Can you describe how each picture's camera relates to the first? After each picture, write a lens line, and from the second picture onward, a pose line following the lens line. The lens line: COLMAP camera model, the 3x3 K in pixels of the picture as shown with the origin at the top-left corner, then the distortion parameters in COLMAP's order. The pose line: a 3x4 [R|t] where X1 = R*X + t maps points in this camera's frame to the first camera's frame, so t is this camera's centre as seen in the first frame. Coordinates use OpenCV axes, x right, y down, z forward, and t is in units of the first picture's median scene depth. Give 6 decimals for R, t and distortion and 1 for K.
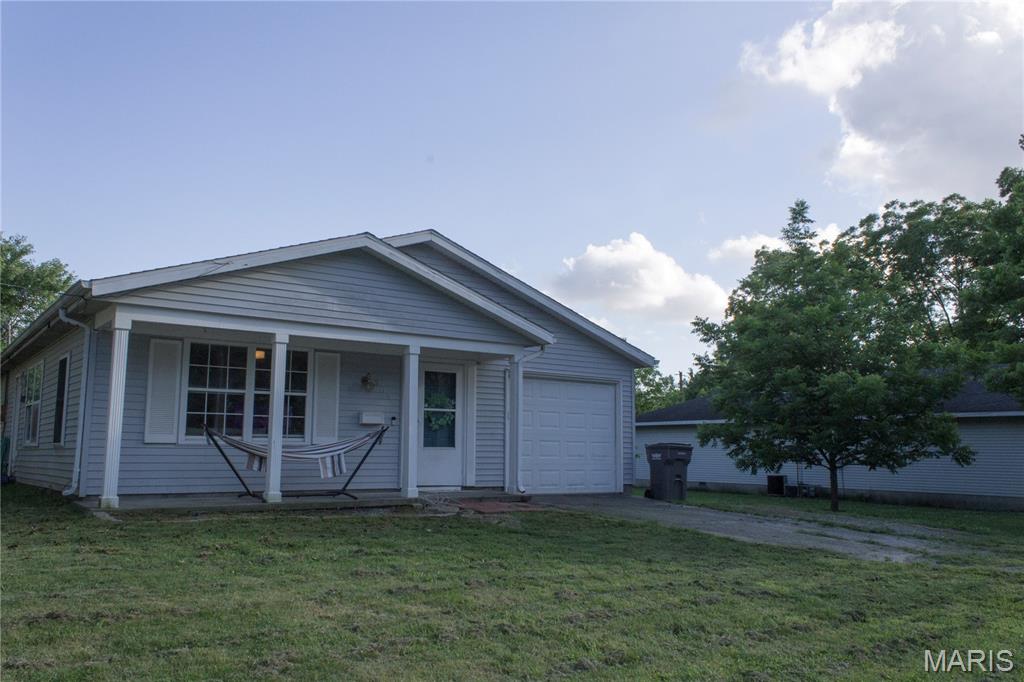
lens RADIAL K [[832.9, 0, 515.4], [0, 832.9, 345.5], [0, 0, 1]] dist [0.030145, -0.009522]
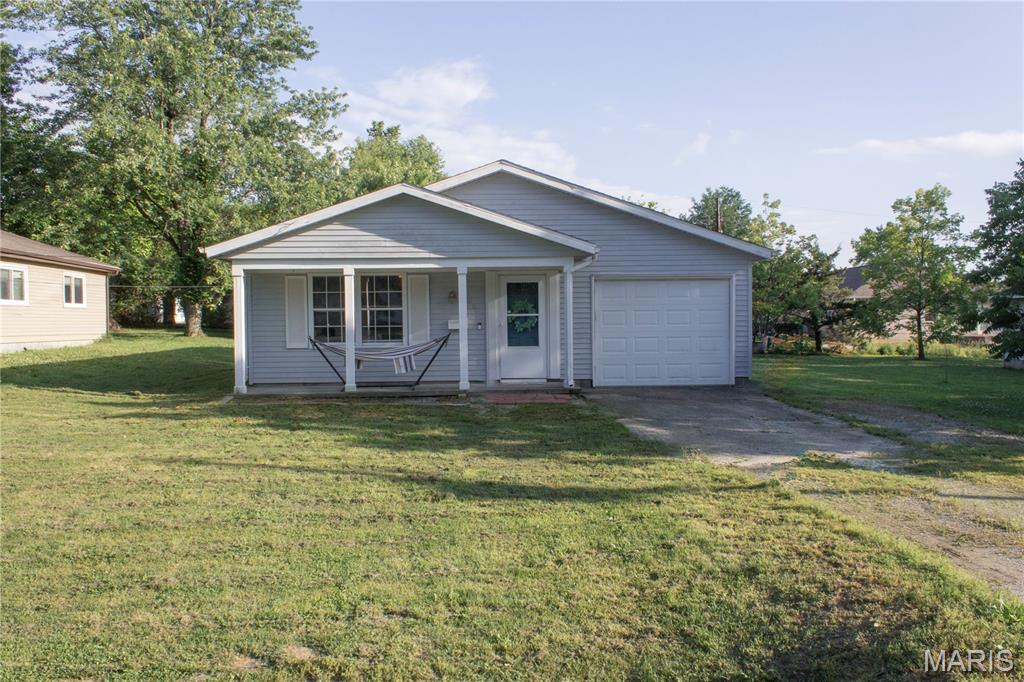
lens RADIAL K [[832.9, 0, 515.4], [0, 832.9, 345.5], [0, 0, 1]] dist [0.030145, -0.009522]
pose [[0.833198, -0.001914, -0.552972, 0.604838], [0.089007, 0.987419, 0.130695, -0.037990], [0.545765, -0.158113, 0.822886, 0.020804]]
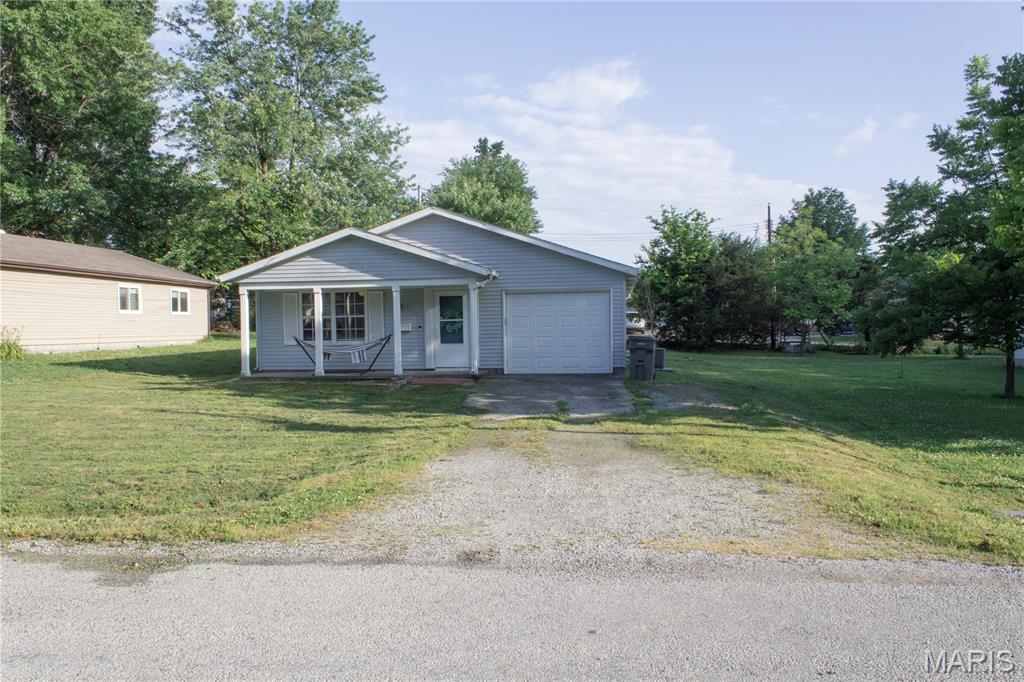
lens RADIAL K [[832.9, 0, 515.4], [0, 832.9, 345.5], [0, 0, 1]] dist [0.030145, -0.009522]
pose [[0.724585, -0.002739, -0.689180, 1.191134], [0.110104, 0.987608, 0.111836, -0.041981], [0.680333, -0.156917, 0.715908, -0.060409]]
